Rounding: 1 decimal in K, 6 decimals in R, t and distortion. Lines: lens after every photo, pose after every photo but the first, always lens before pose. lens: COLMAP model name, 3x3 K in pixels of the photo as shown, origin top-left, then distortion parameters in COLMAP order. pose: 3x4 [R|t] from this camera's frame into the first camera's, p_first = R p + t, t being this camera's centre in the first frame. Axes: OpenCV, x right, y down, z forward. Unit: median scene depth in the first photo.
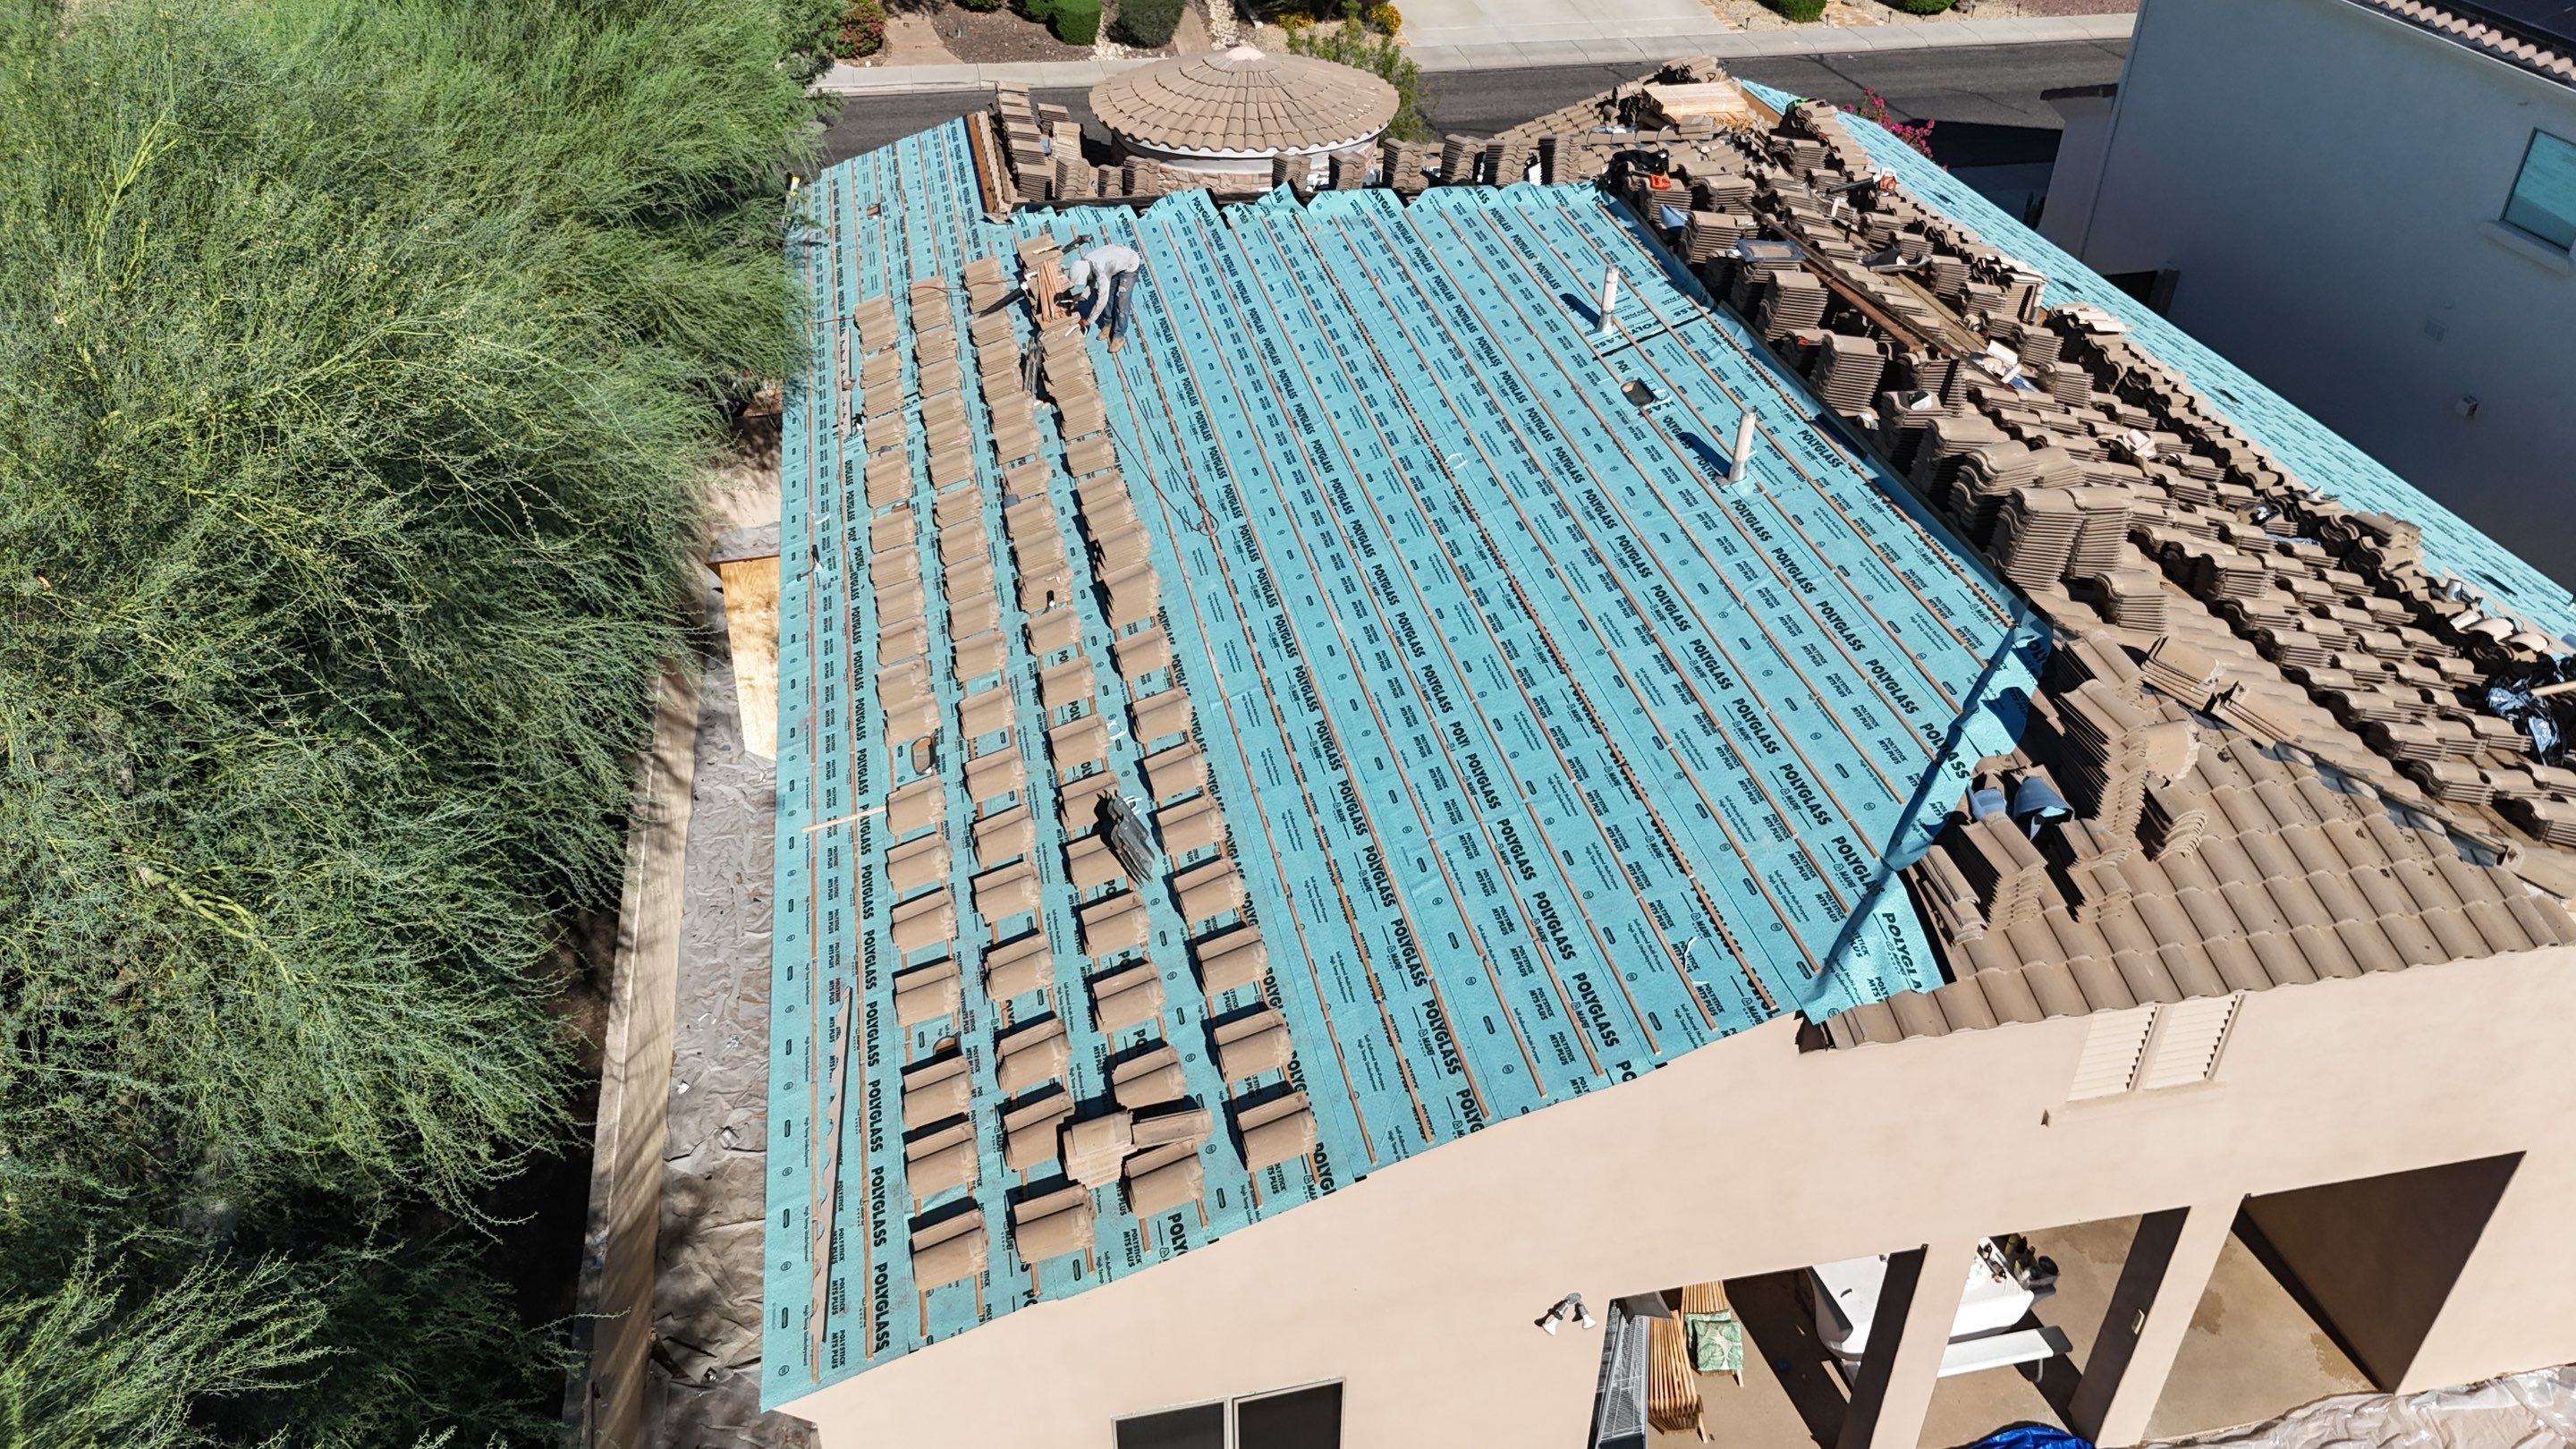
lens RADIAL K [[1910.2, 0, 1288.3], [0, 1910.2, 722.0], [0, 0, 1]] dist [0.050879, -0.046410]
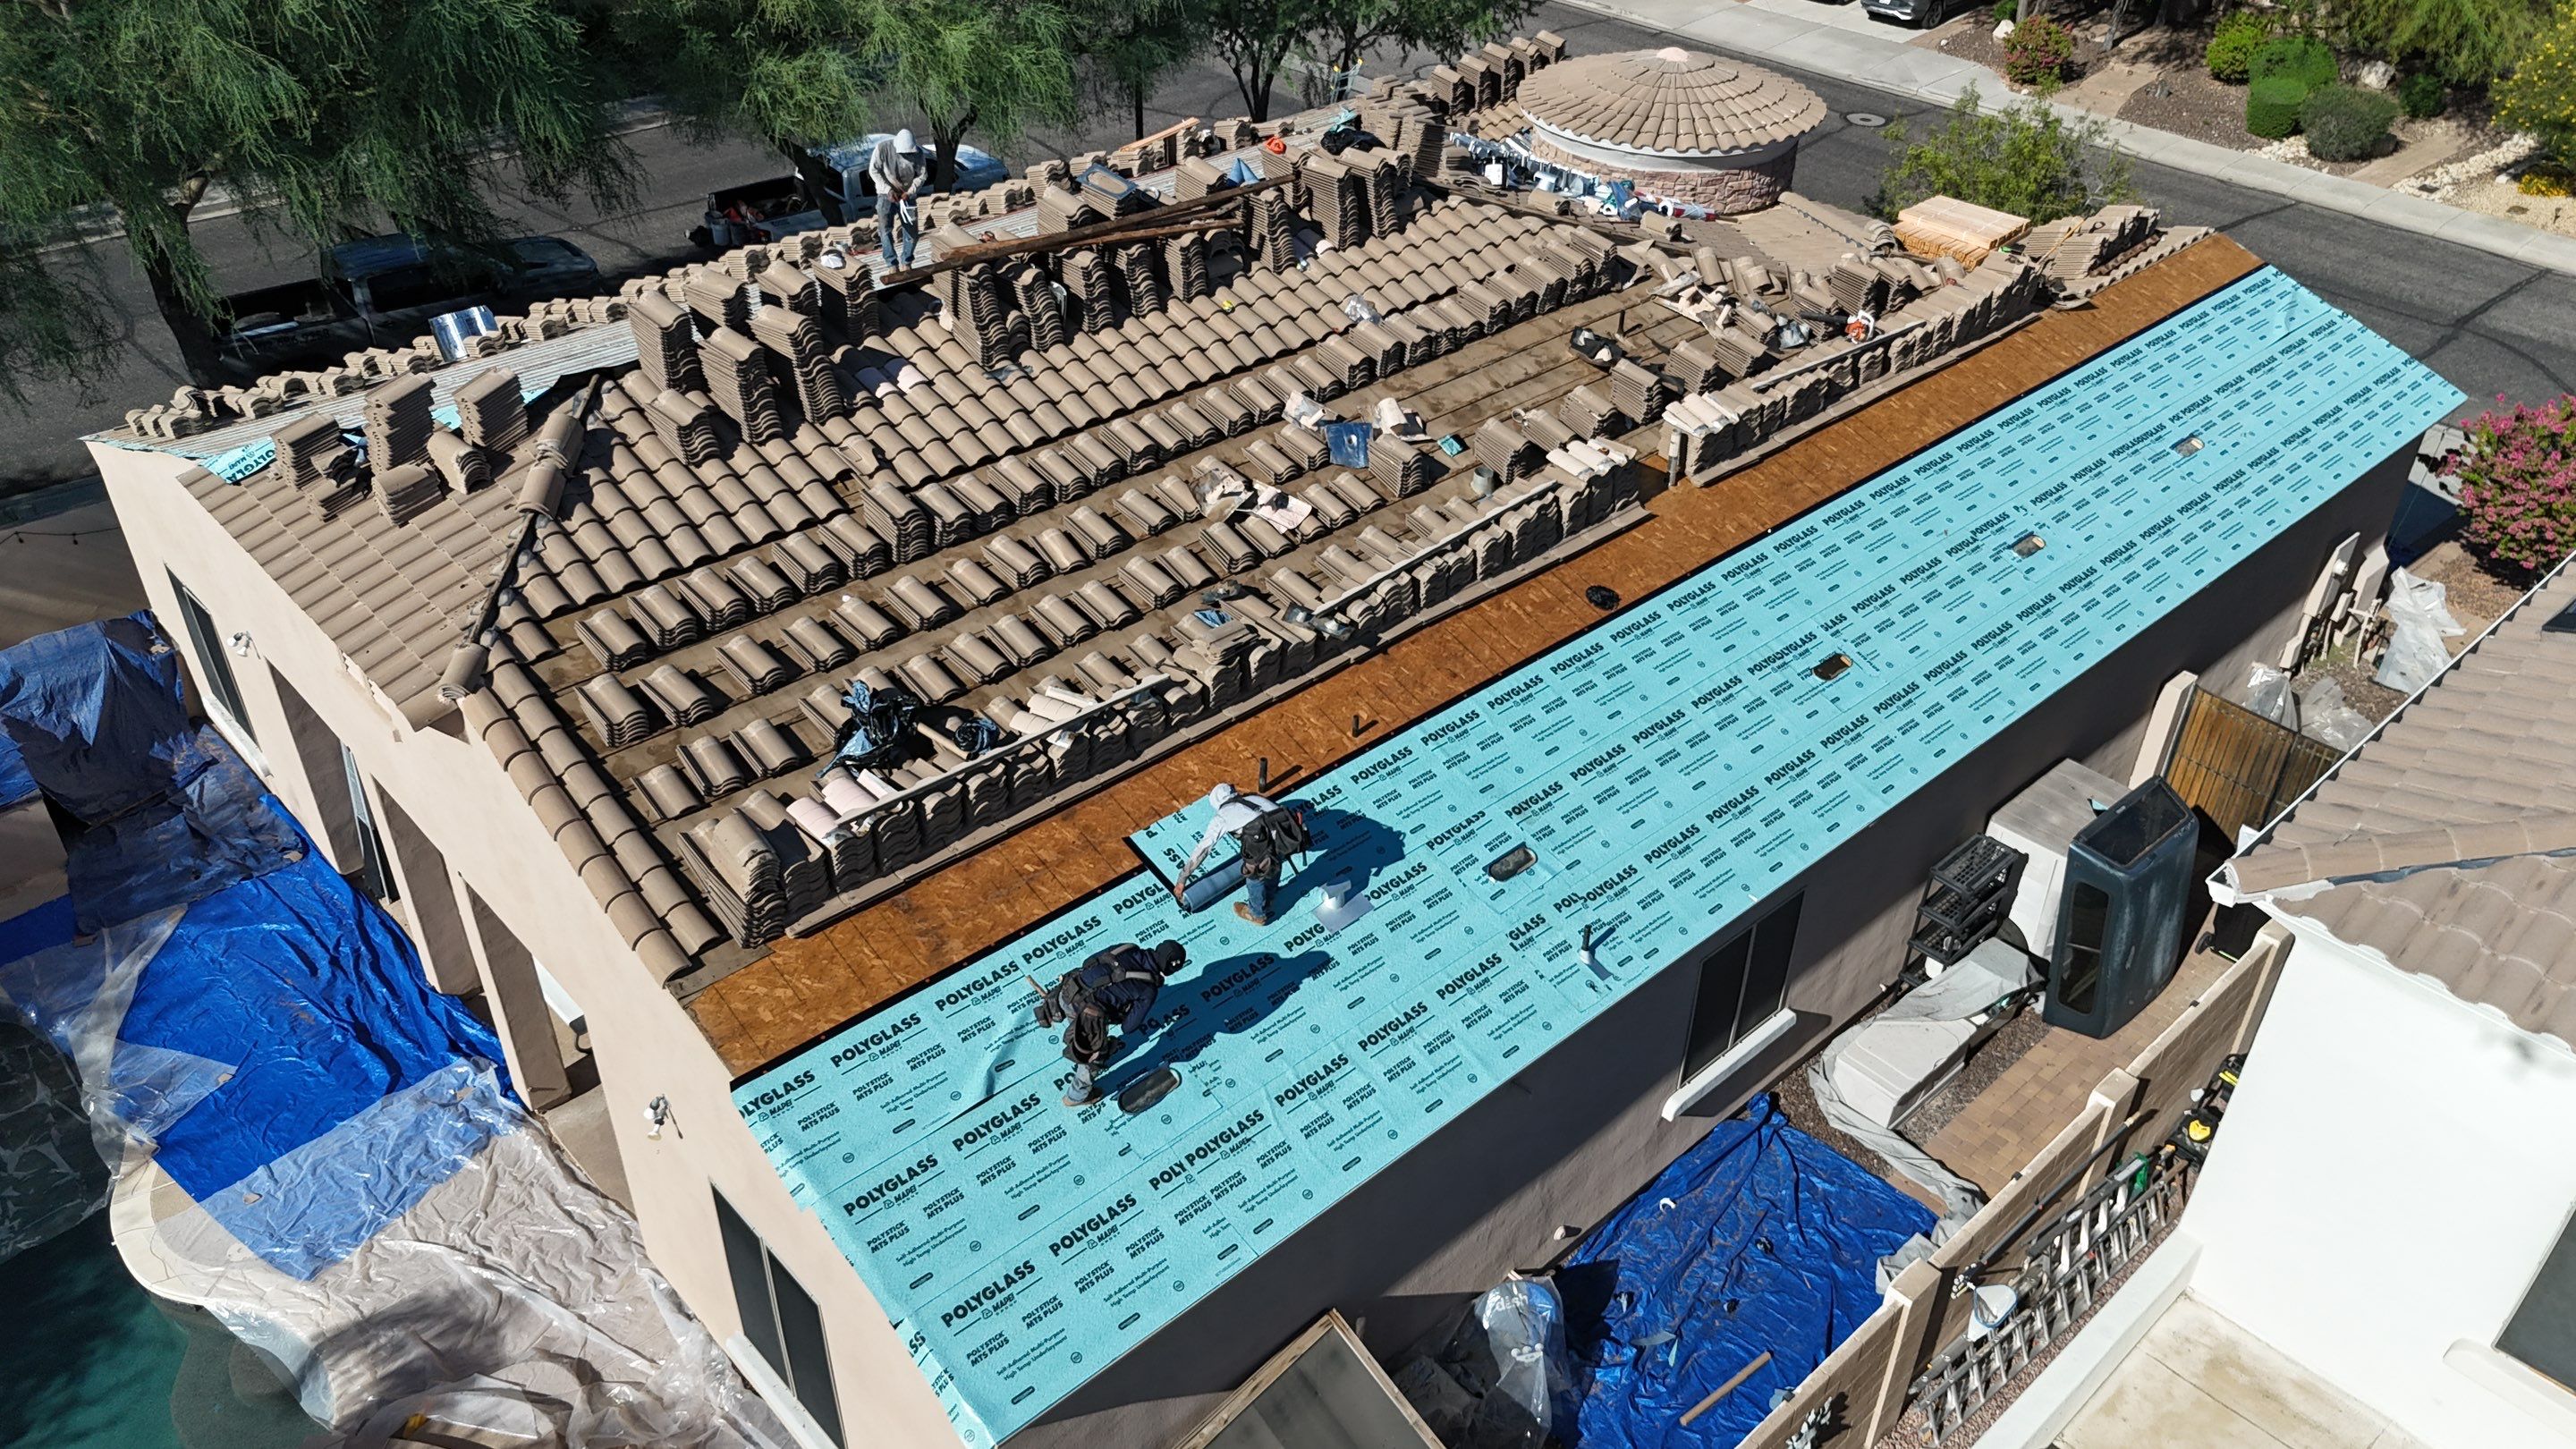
lens RADIAL K [[1910.2, 0, 1288.3], [0, 1910.2, 722.0], [0, 0, 1]] dist [0.050879, -0.046410]
pose [[0.508831, 0.480942, -0.713993, 1.358040], [-0.490938, 0.843414, 0.218250, -0.304277], [0.707157, 0.239474, 0.665267, 0.468574]]
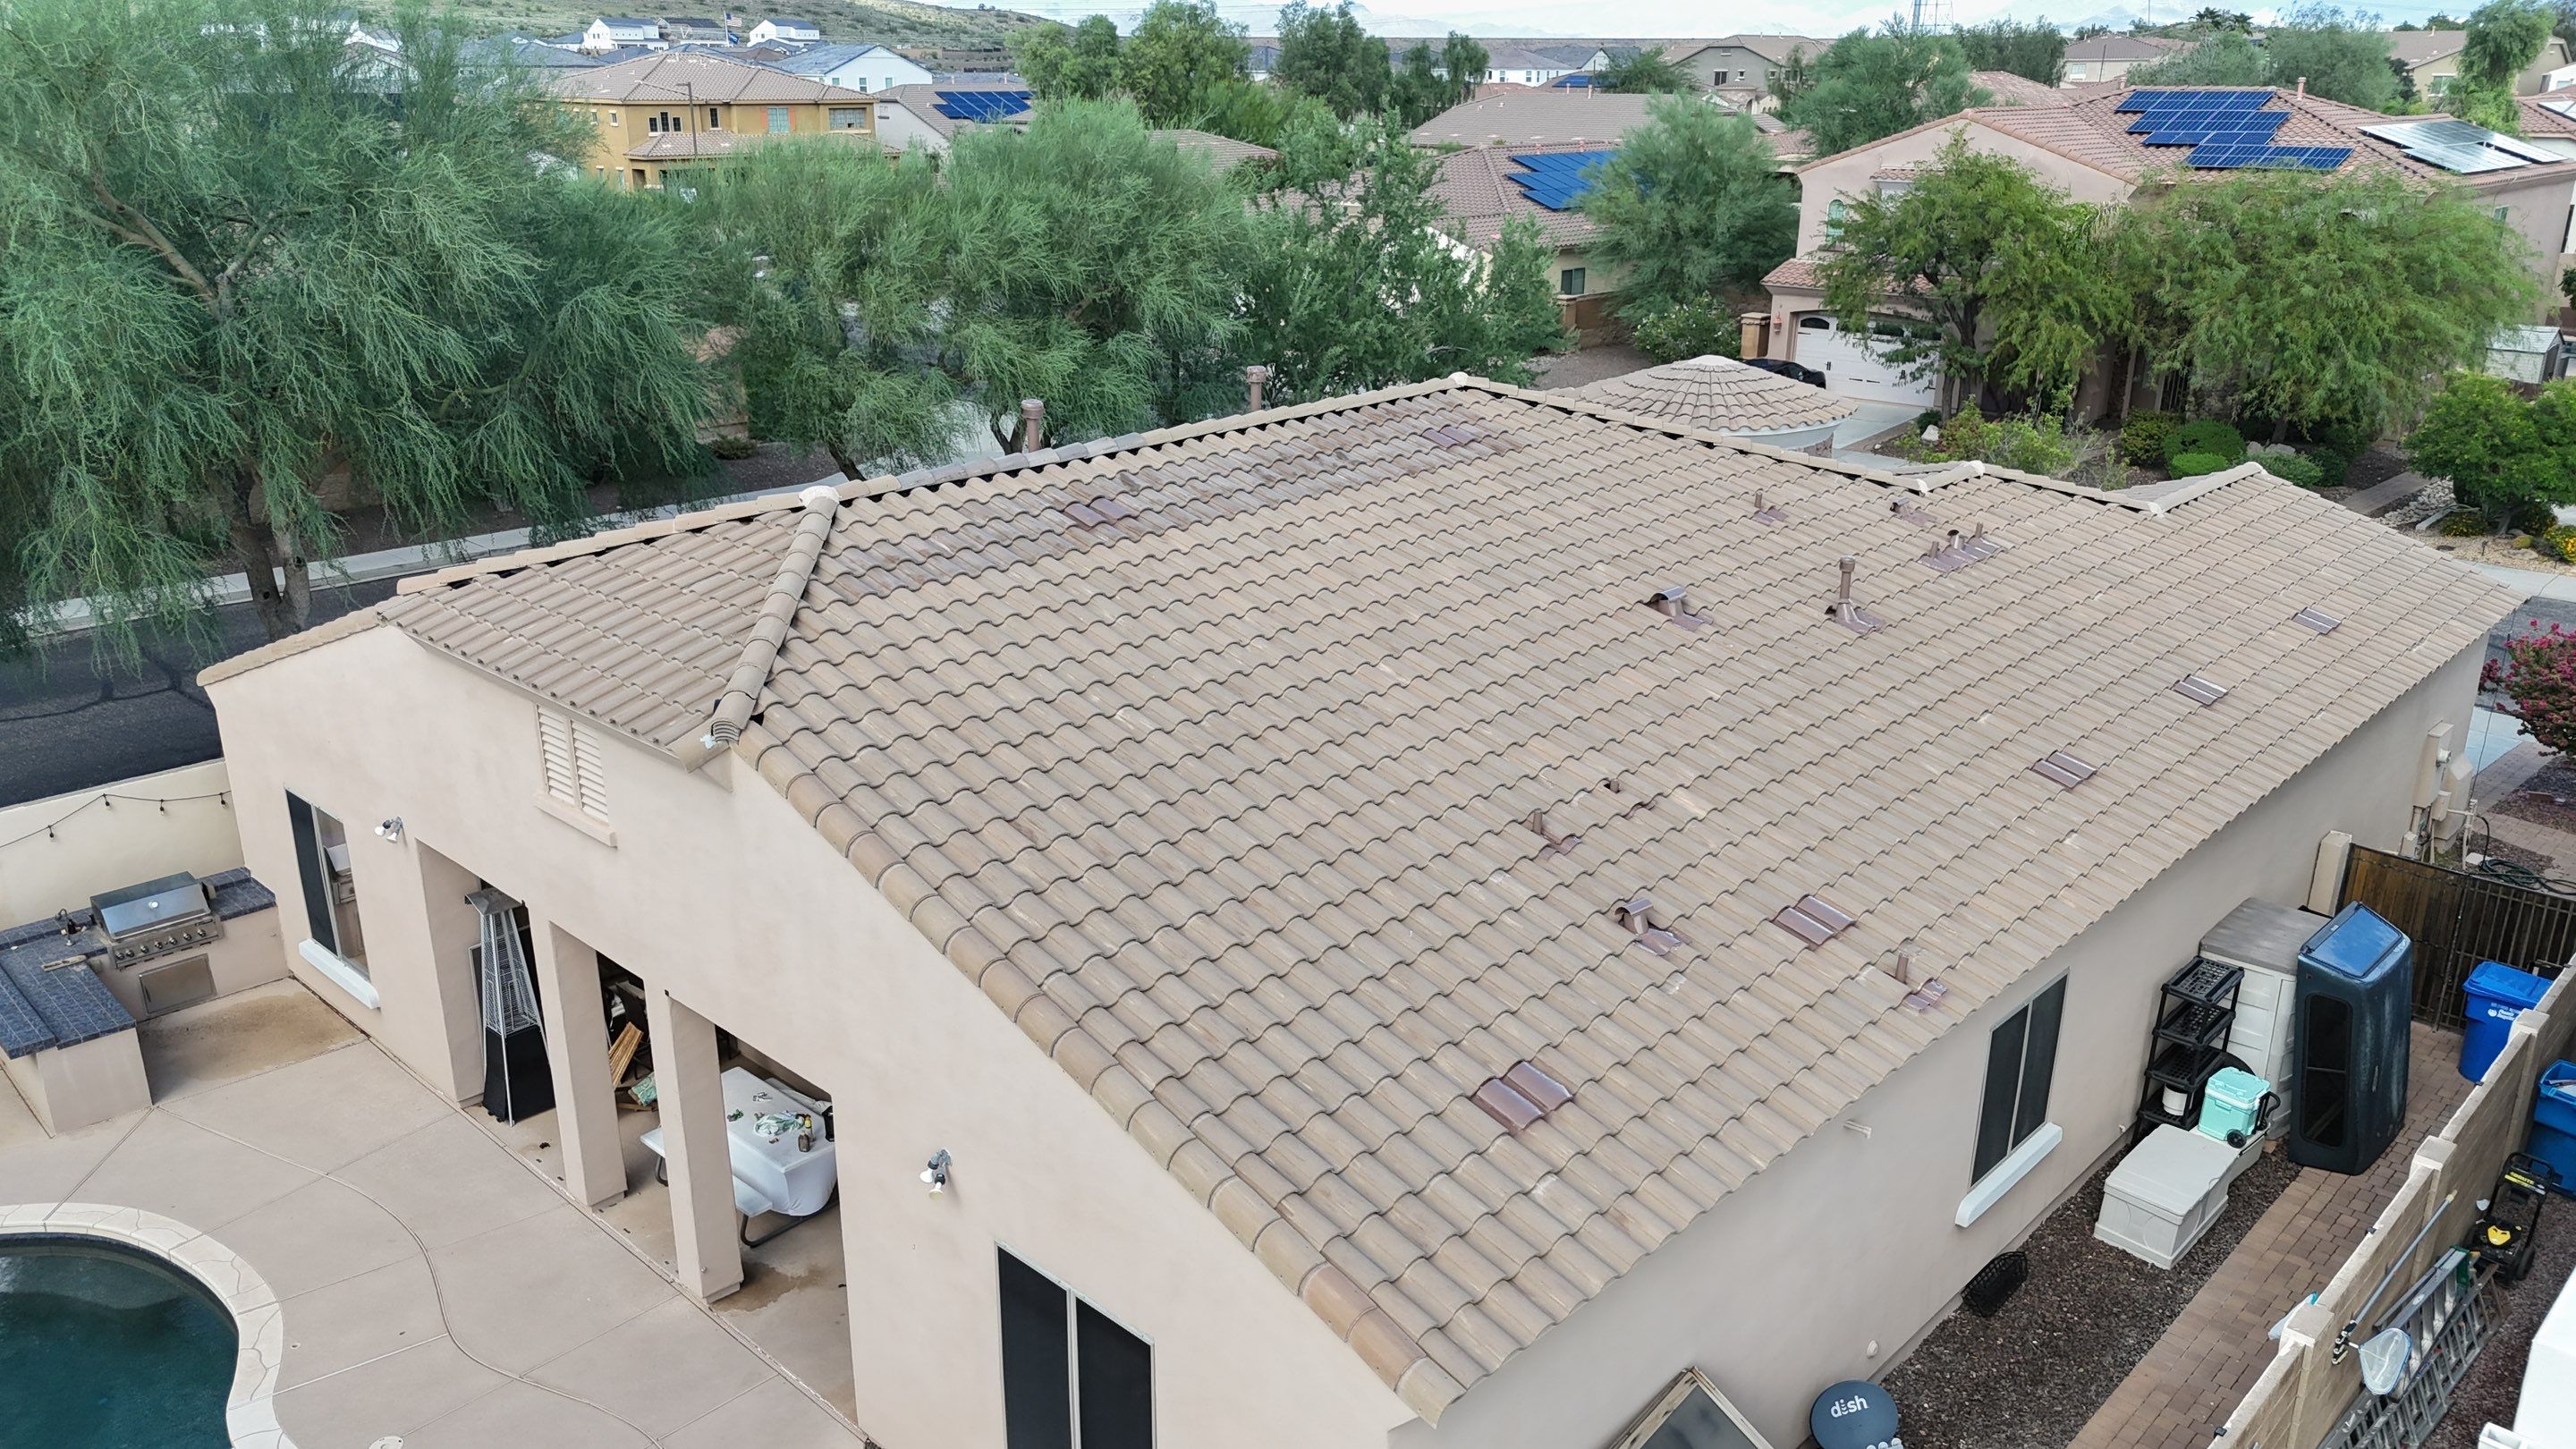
lens RADIAL K [[1893.3, 0, 1284.7], [0, 1893.3, 729.0], [0, 0, 1]] dist [0.084100, -0.091666]
pose [[0.562105, 0.260303, -0.785035, 1.323878], [-0.463475, 0.885281, -0.038316, -0.012039], [0.685003, 0.385382, 0.618265, 0.429448]]
